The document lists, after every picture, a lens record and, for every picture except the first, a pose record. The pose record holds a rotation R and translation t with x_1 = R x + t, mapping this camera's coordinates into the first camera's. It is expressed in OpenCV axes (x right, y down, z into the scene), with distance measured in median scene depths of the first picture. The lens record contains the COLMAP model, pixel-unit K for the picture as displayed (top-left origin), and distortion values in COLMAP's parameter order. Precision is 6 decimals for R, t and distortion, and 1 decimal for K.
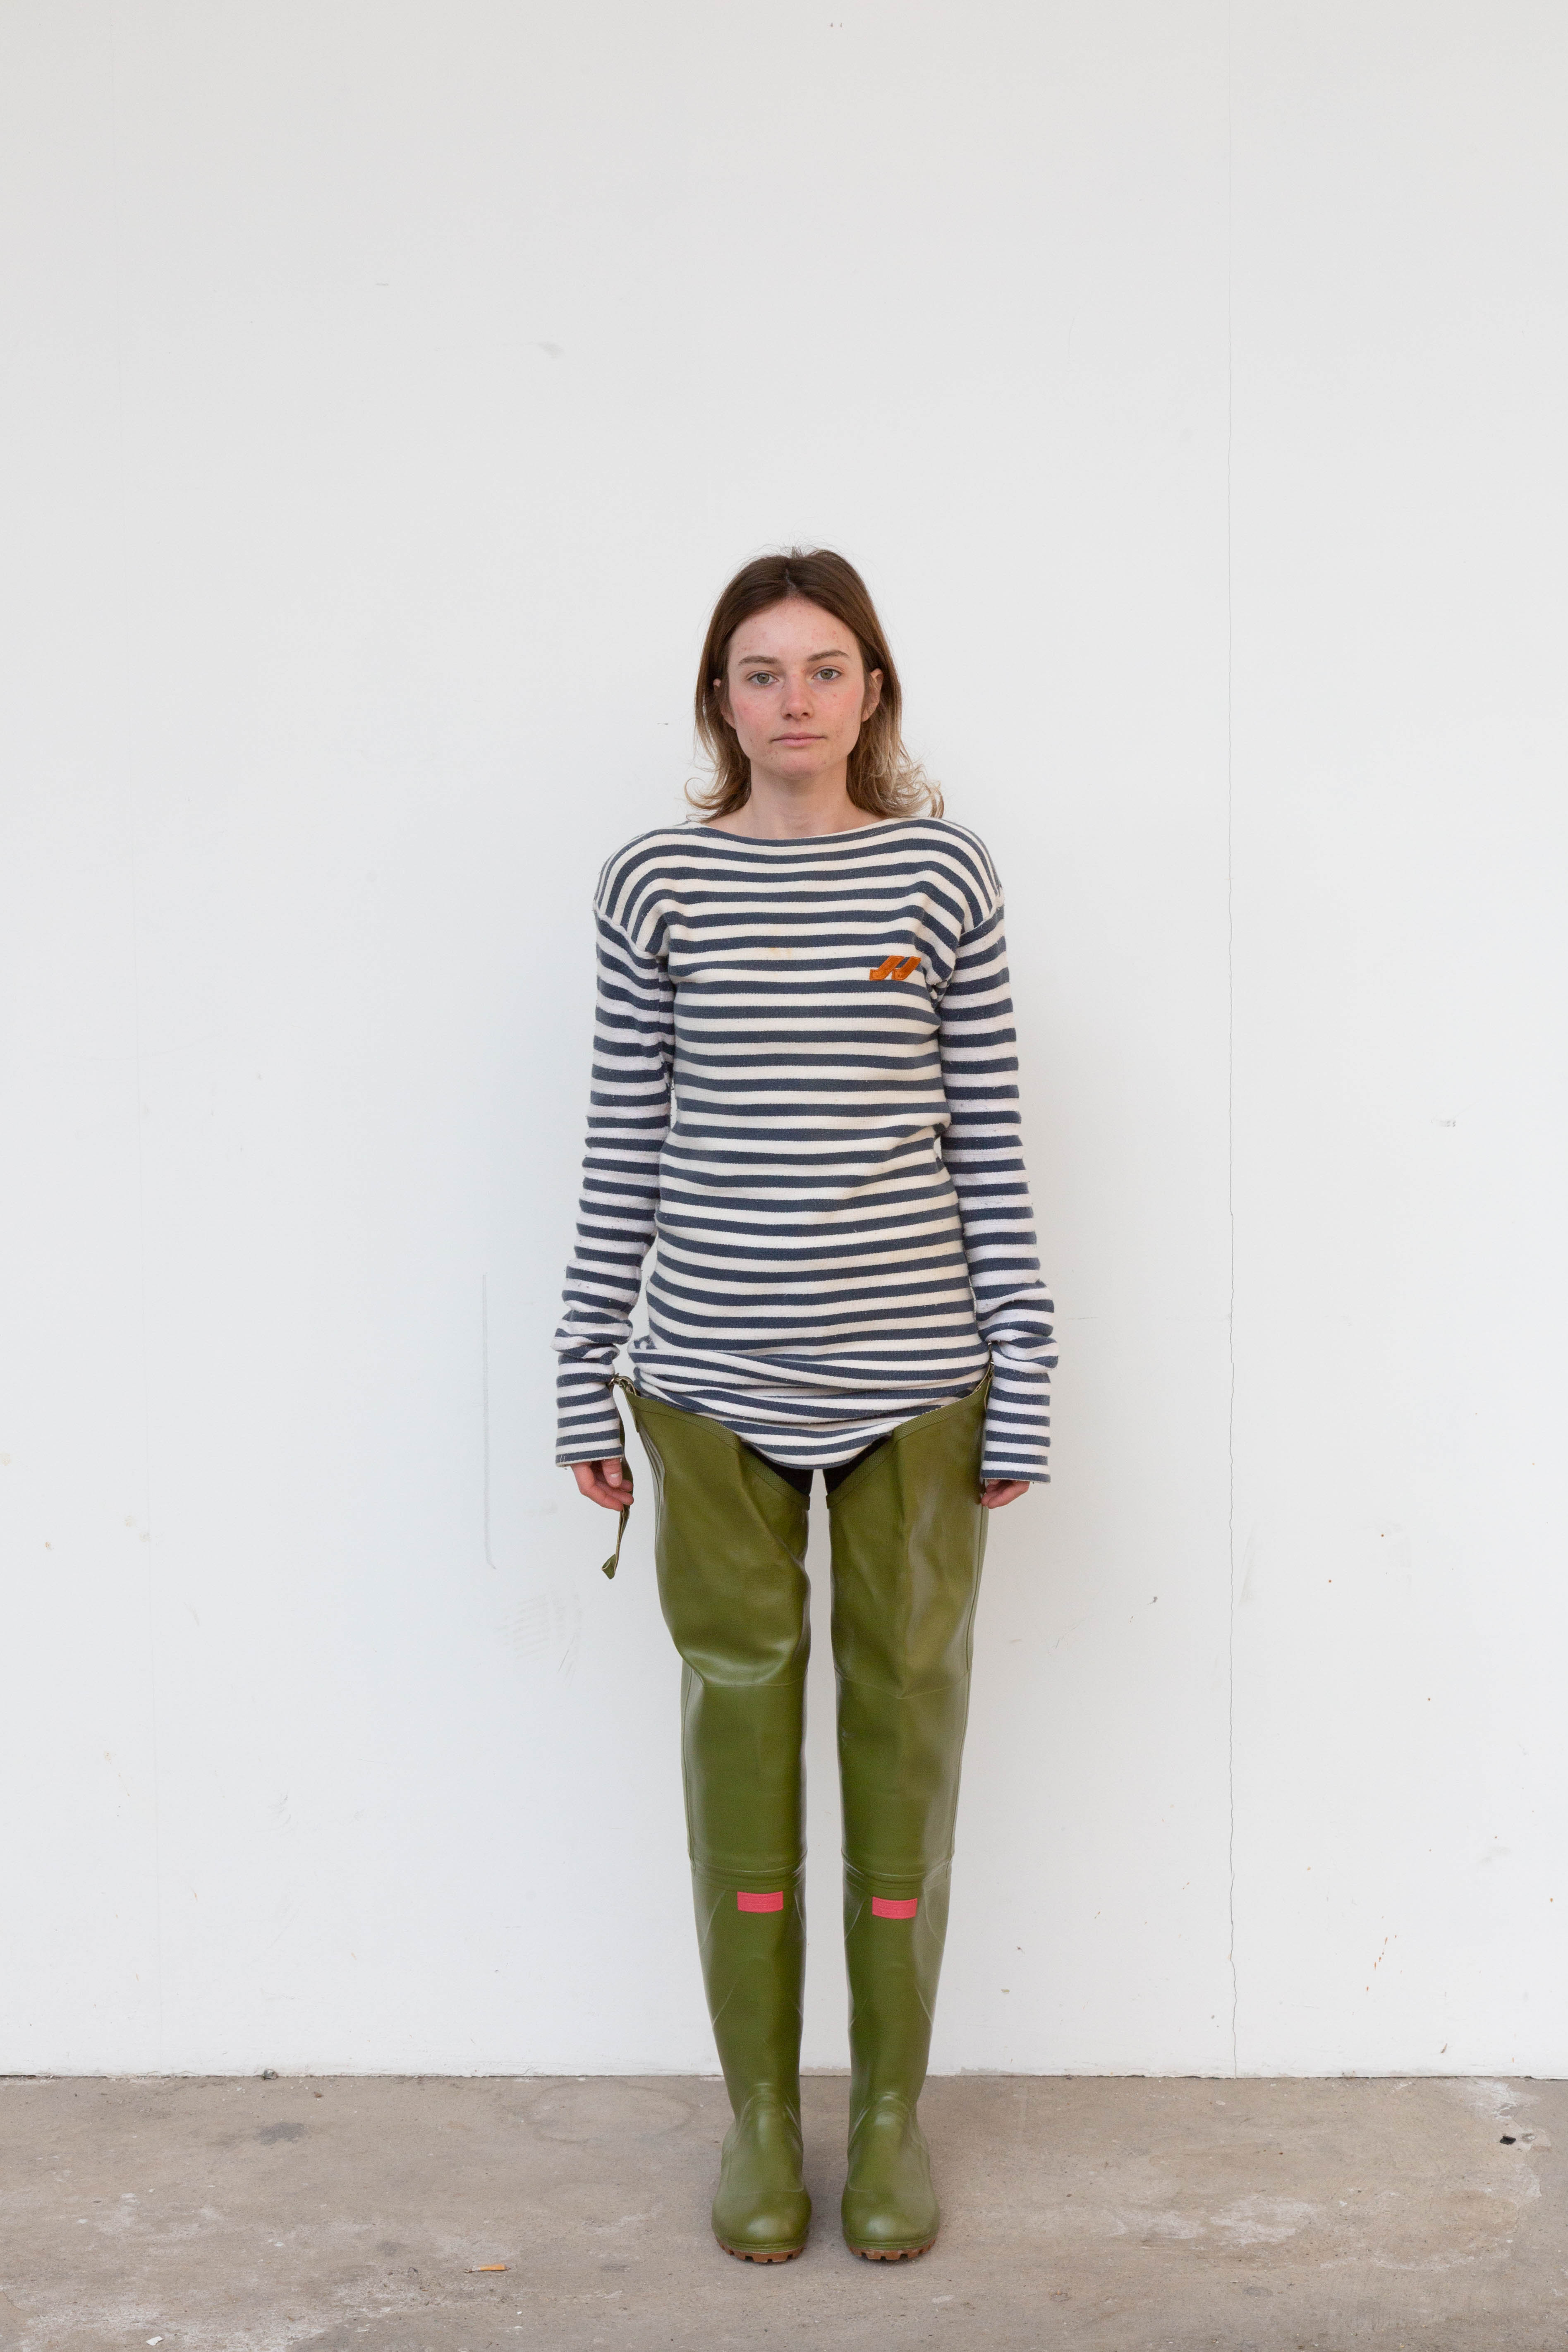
lens RADIAL K [[3996.7, 0, 832.4], [0, 3996.7, 1164.0], [0, 0, 1]] dist [0.007303, 0.000000]
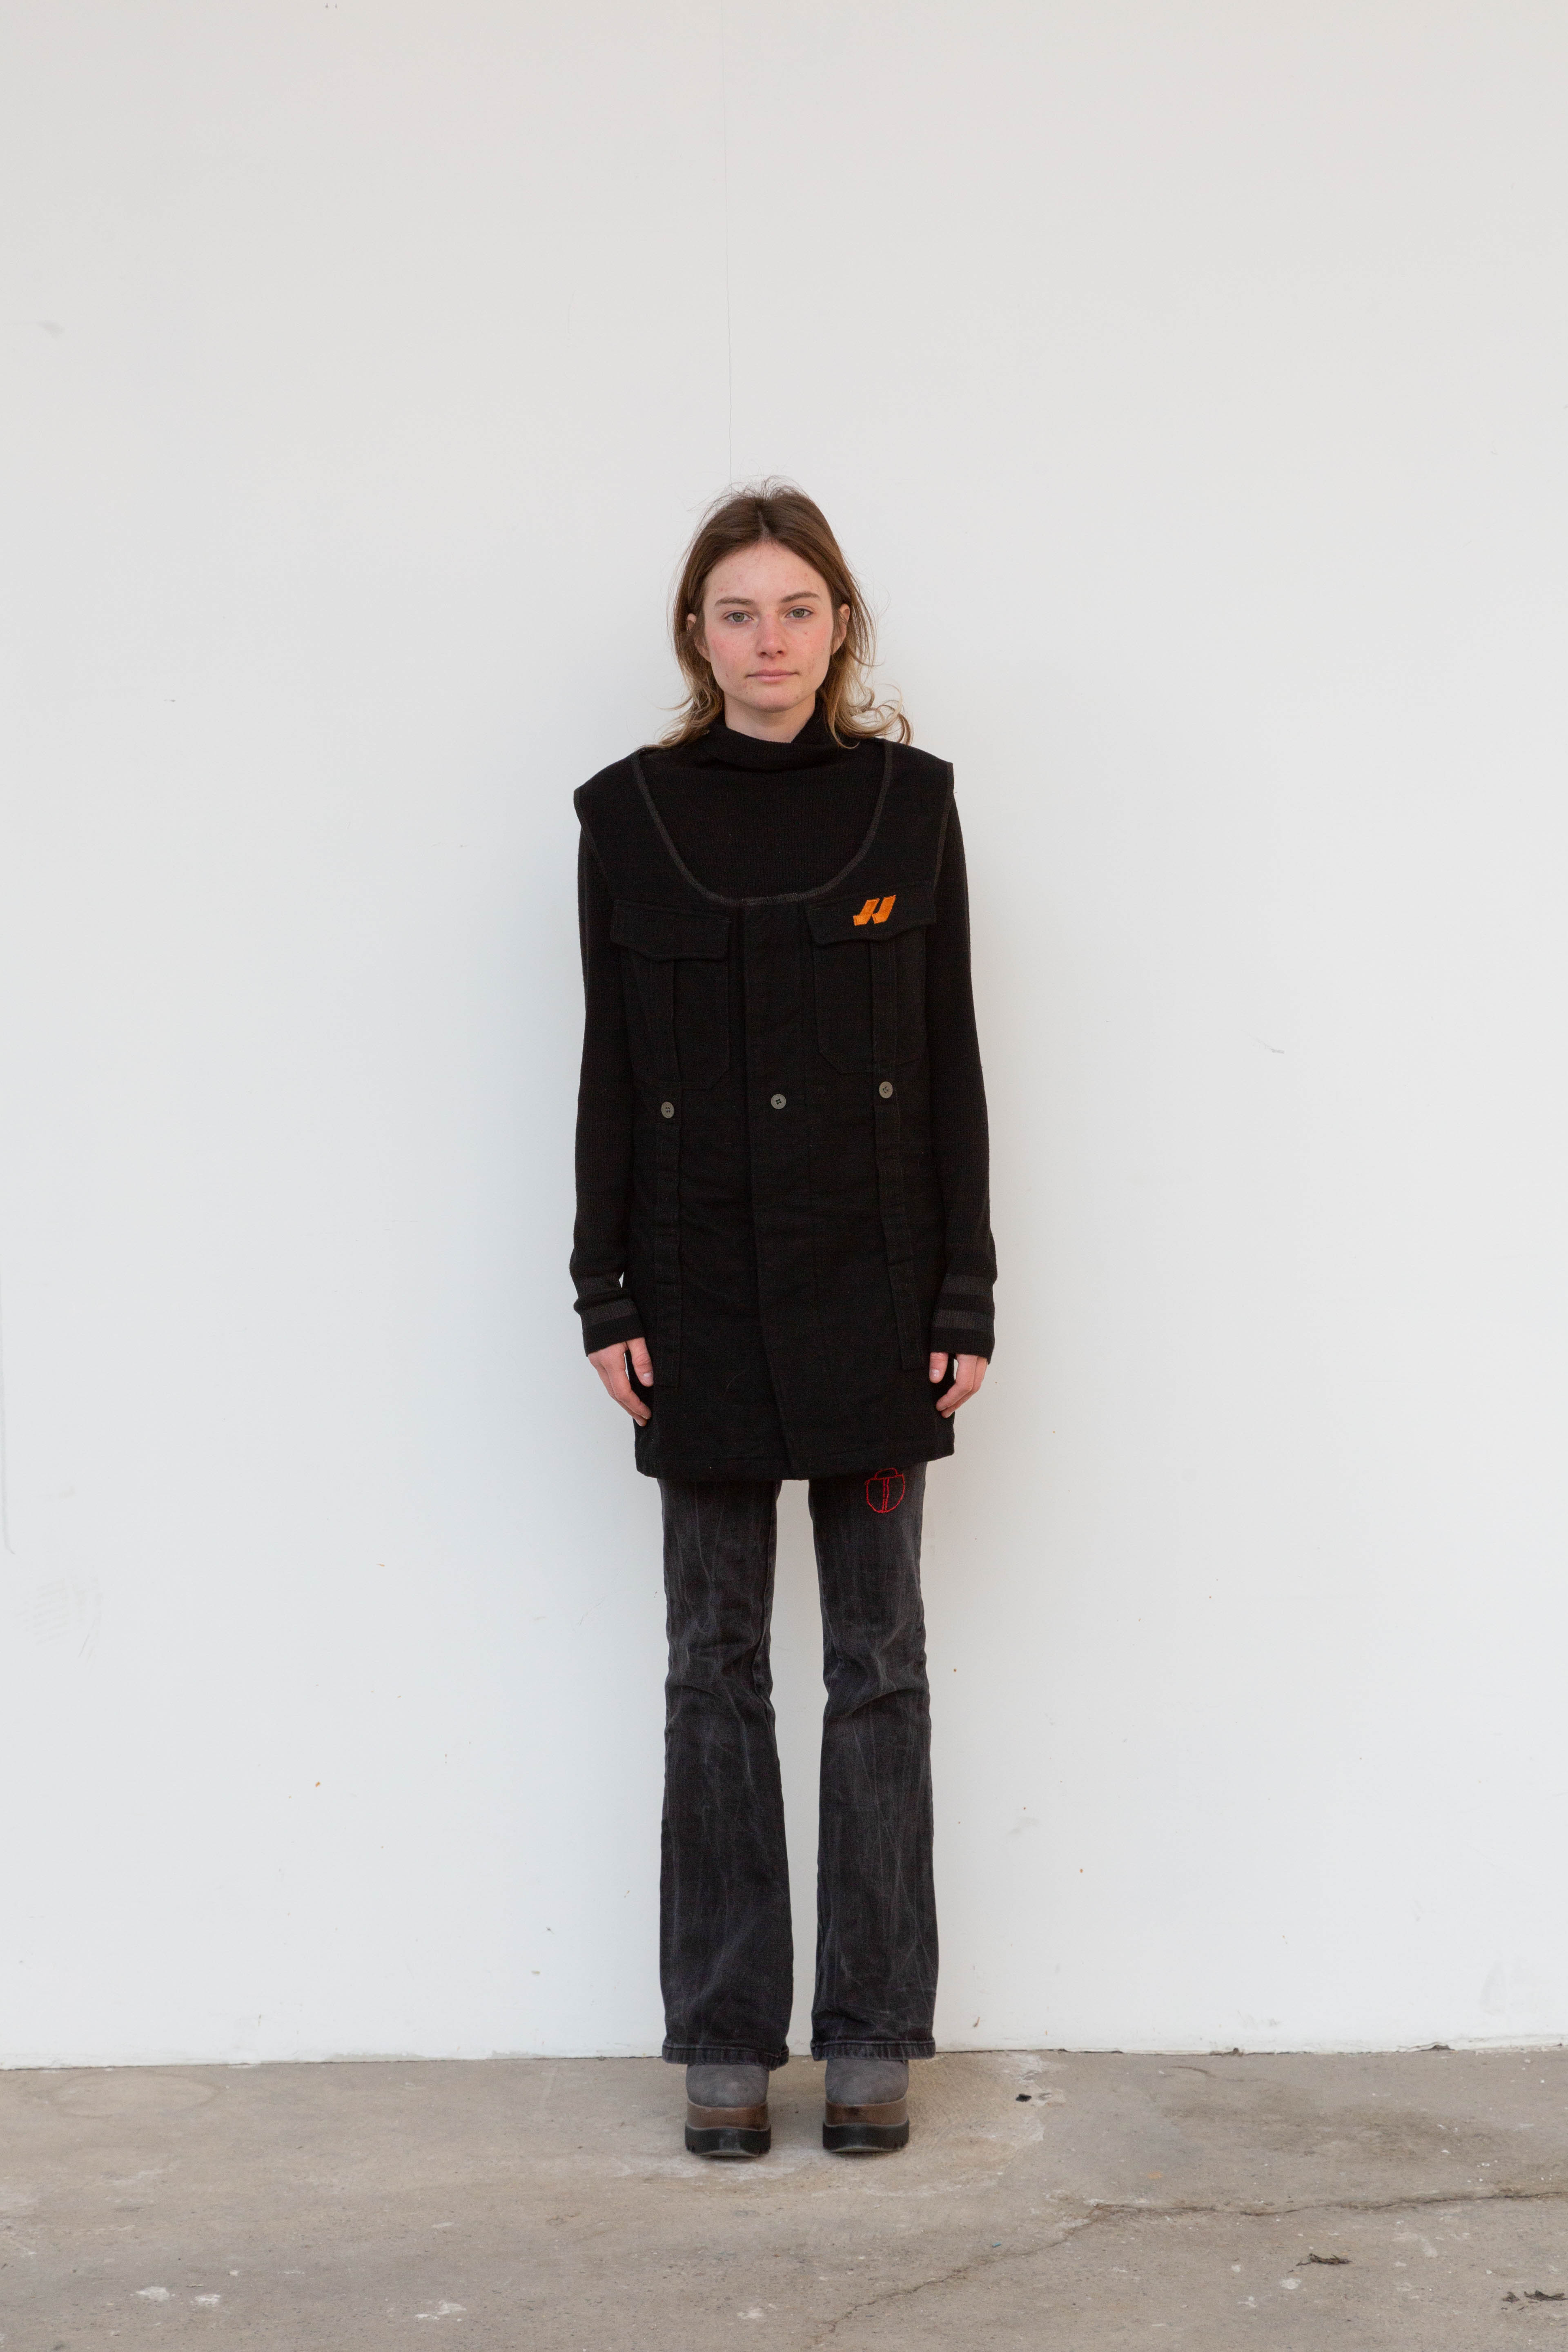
lens RADIAL K [[5751.0, 0, 742.9], [0, 5751.0, 1176.2], [0, 0, 1]] dist [-0.005955, 0.000000]
pose [[0.999583, -0.013182, 0.025707, 0.062902], [0.013194, 0.999913, -0.000293, 0.010796], [-0.025701, 0.000632, 0.999669, -0.443788]]
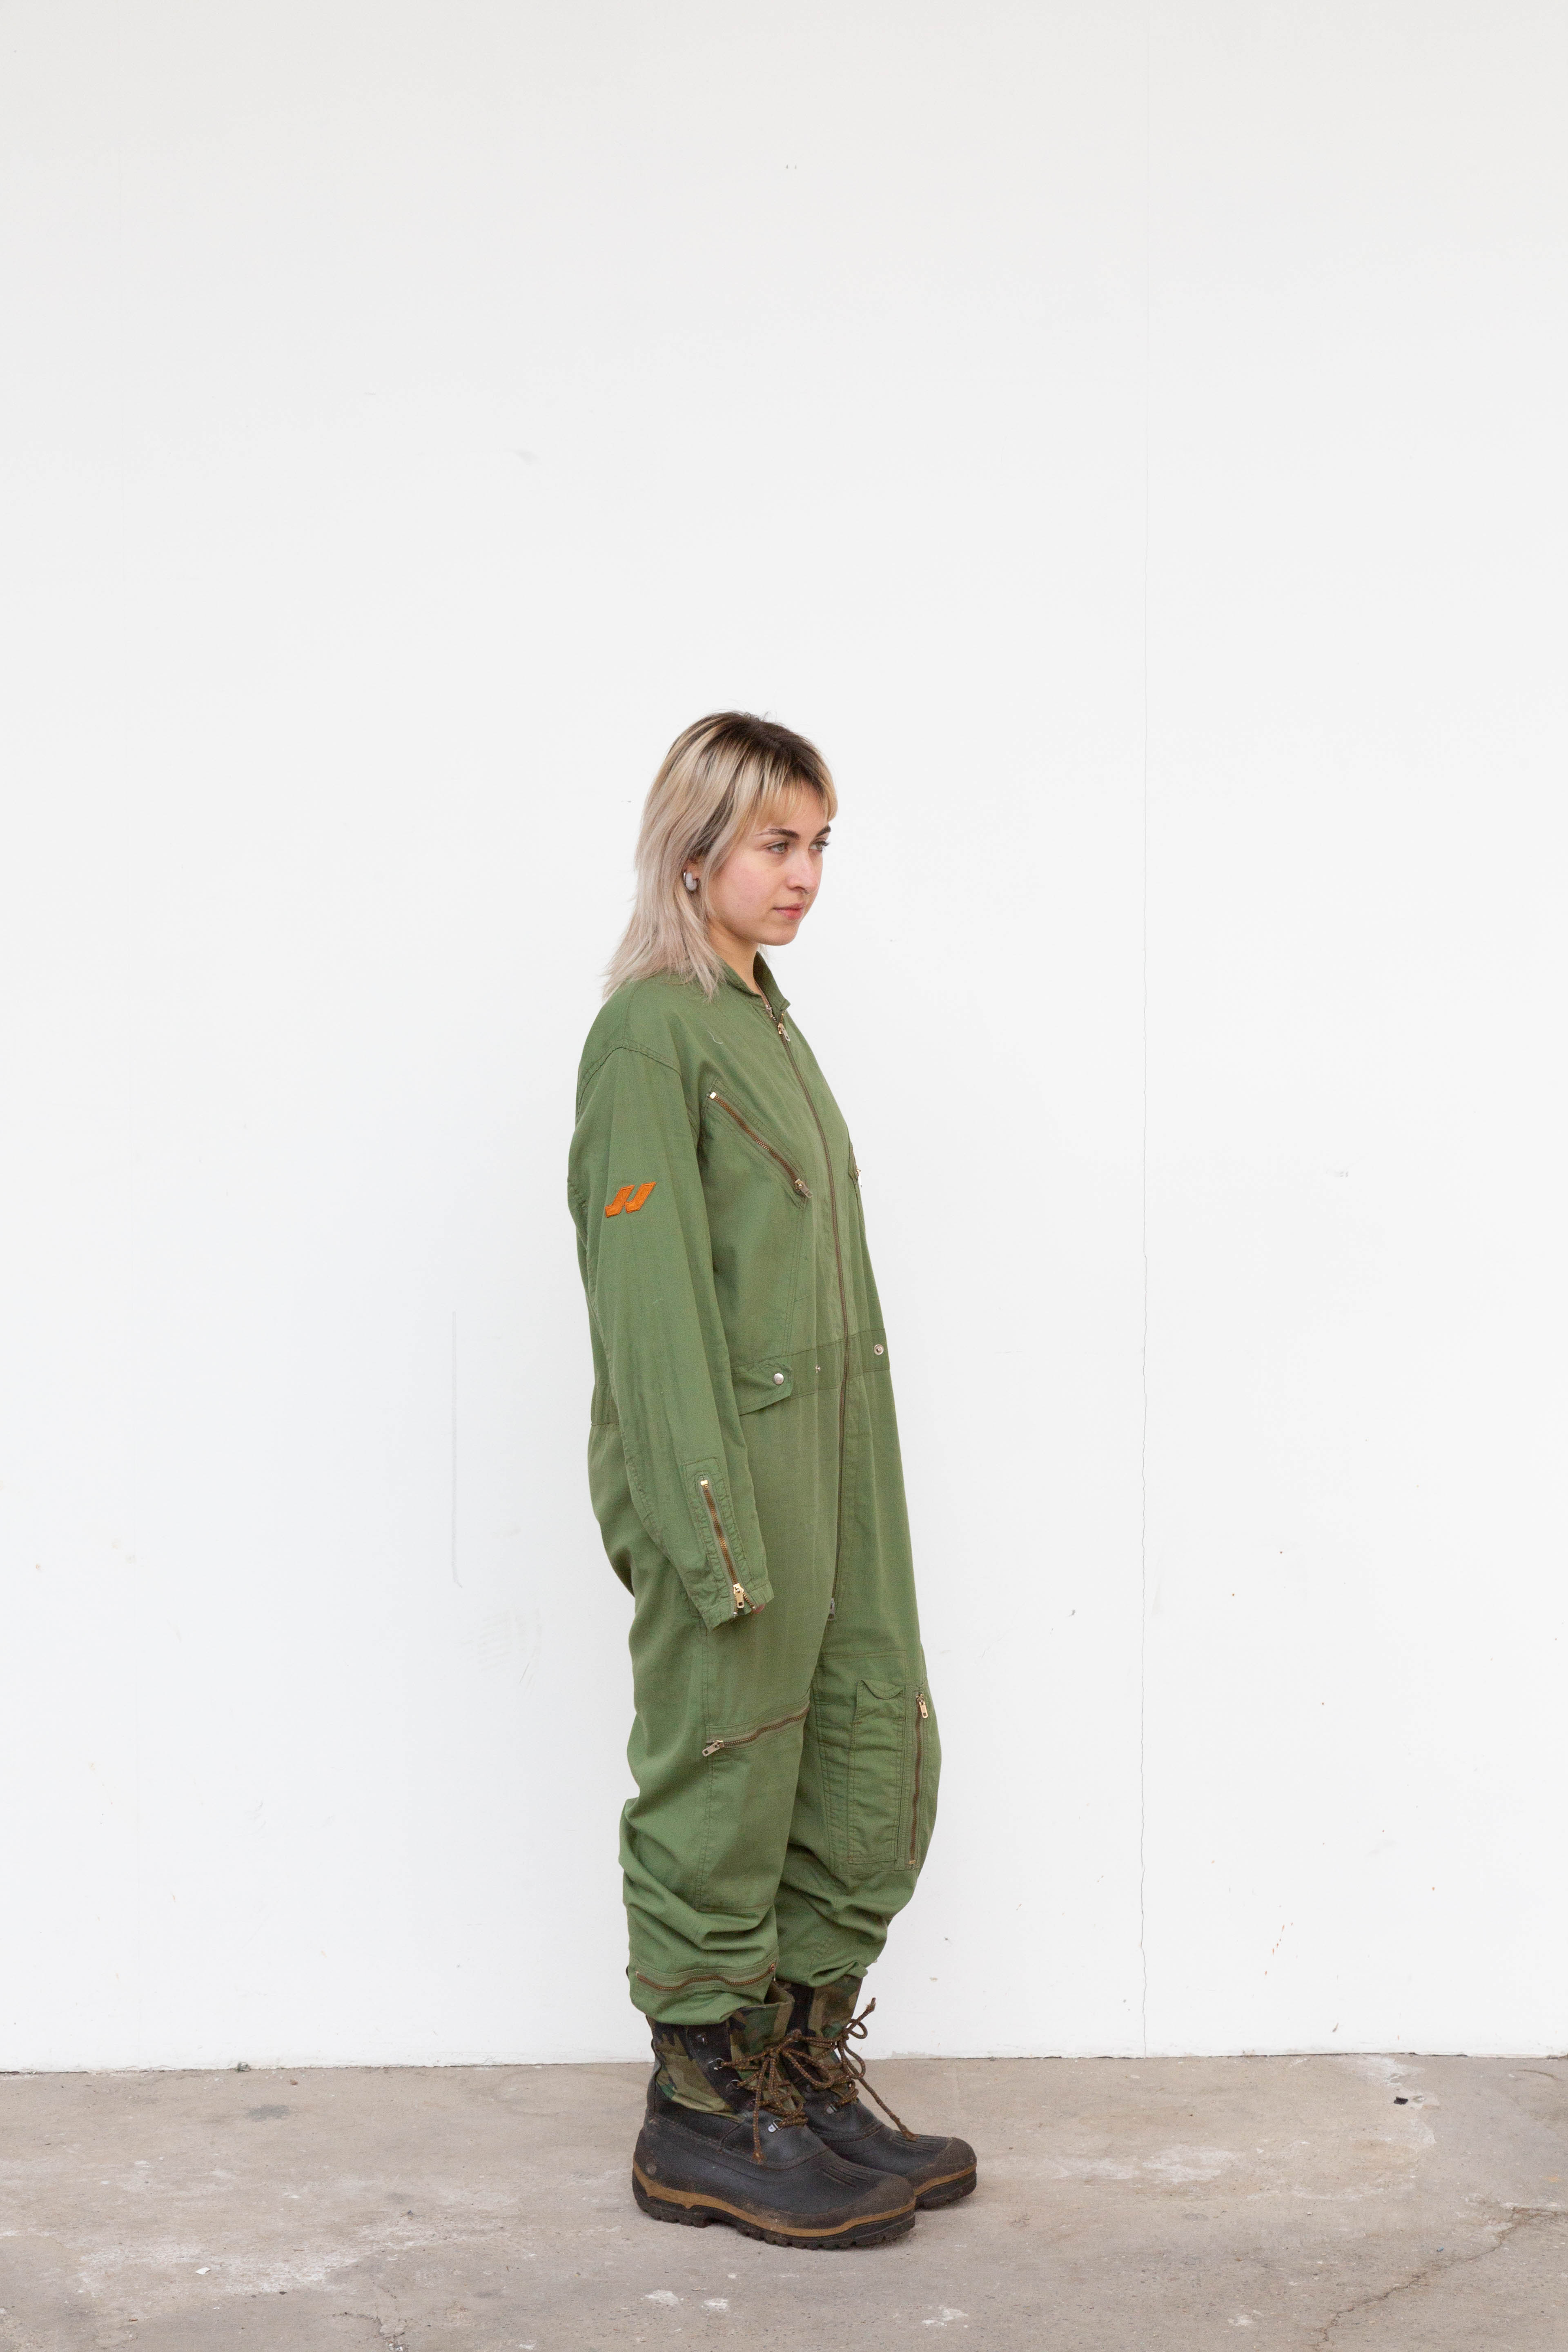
lens RADIAL K [[4459.2, 0, 848.8], [0, 4459.2, 1174.0], [0, 0, 1]] dist [0.011949, 0.000000]
pose [[0.996442, 0.004101, 0.084176, -0.084686], [-0.001886, 0.999650, -0.026371, 0.022579], [-0.084255, 0.026118, 0.996102, -0.208423]]
